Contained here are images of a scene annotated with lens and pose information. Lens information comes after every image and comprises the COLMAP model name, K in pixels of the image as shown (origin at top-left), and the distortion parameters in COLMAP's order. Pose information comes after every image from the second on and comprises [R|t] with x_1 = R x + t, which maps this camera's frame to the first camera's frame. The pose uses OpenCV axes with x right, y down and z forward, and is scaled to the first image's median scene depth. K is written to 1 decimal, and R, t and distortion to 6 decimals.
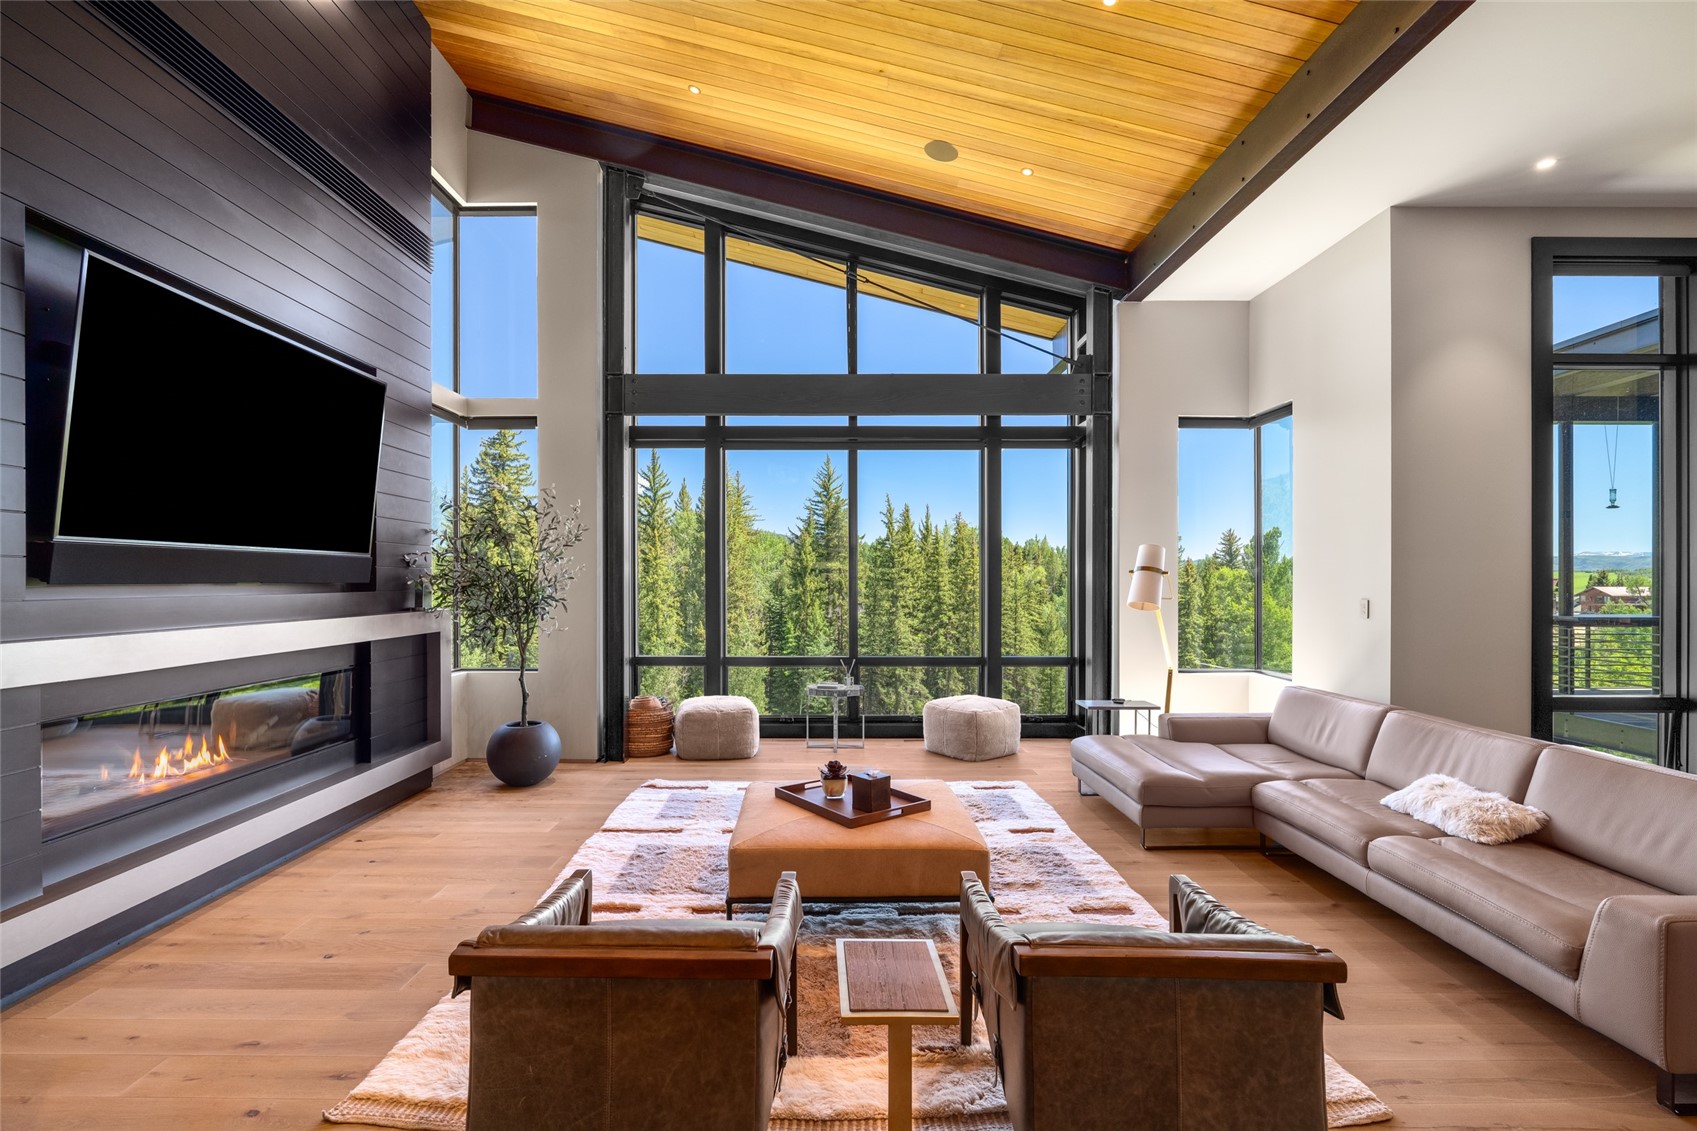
lens RADIAL K [[757.3, 0, 819.5], [0, 757.3, 581.2], [0, 0, 1]] dist [-0.008542, -0.000698]
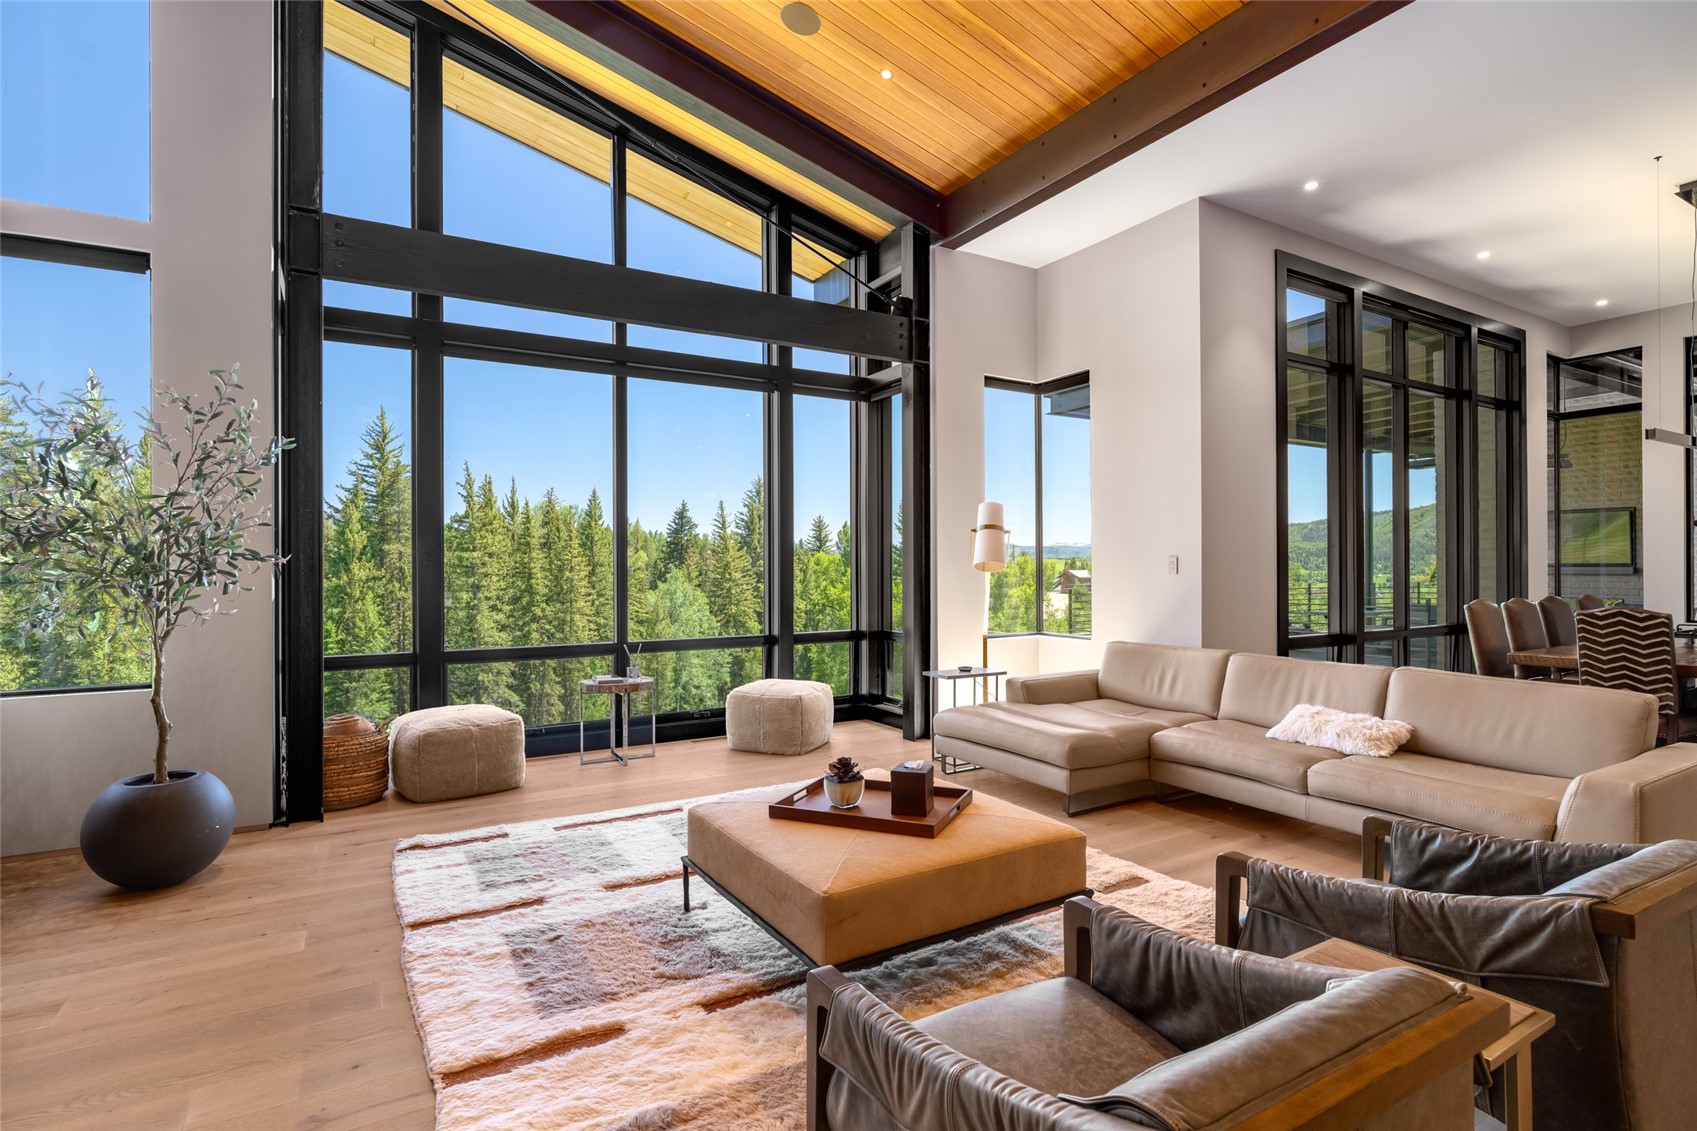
lens RADIAL K [[838.2, 0, 848.5], [0, 838.2, 565.5], [0, 0, 1]] dist [-0.011717, -0.000335]
pose [[0.859972, -0.005264, 0.510314, -0.231172], [0.007034, 0.999974, -0.001539, 0.028337], [-0.510293, 0.004913, 0.859987, 0.165736]]
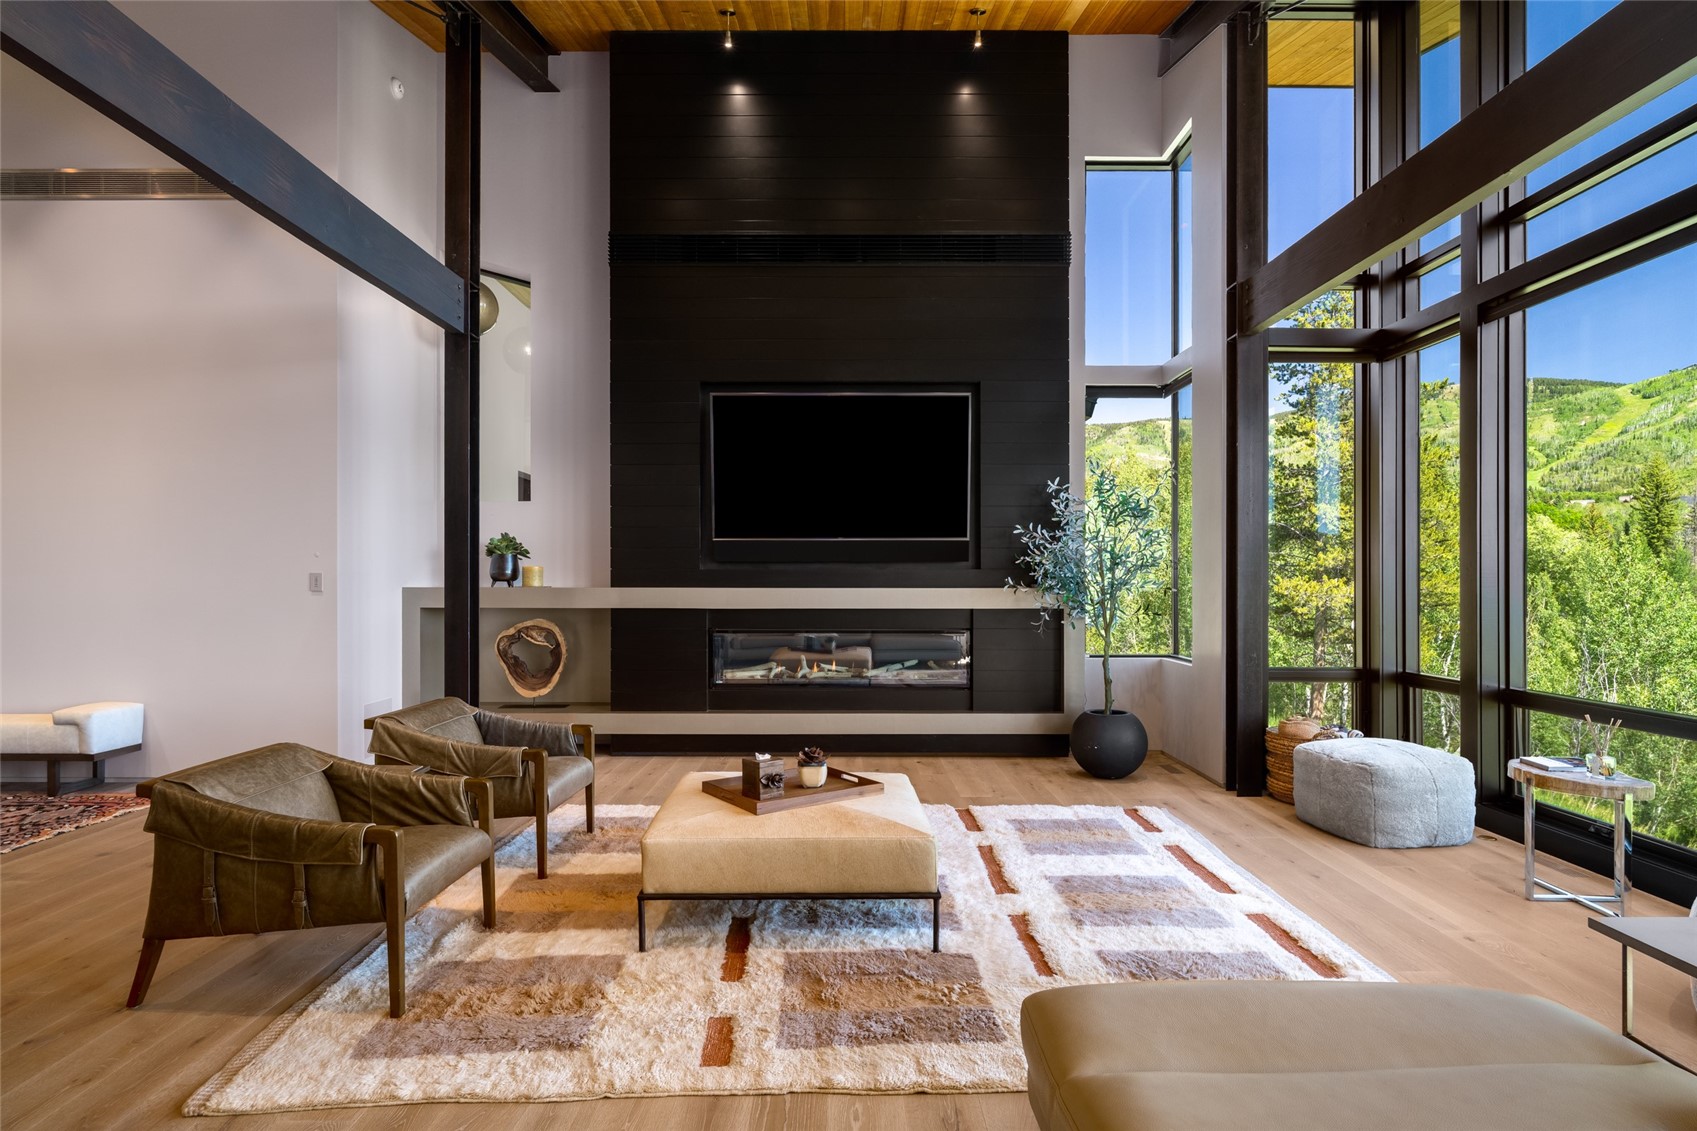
lens RADIAL K [[879.9, 0, 848.5], [0, 879.9, 565.5], [0, 0, 1]] dist [-0.000500, 0.000540]
pose [[0.005675, -0.015348, -0.999866, 0.611513], [-0.005501, 0.999867, -0.015380, 0.024636], [0.999969, 0.005587, 0.005590, 0.599902]]
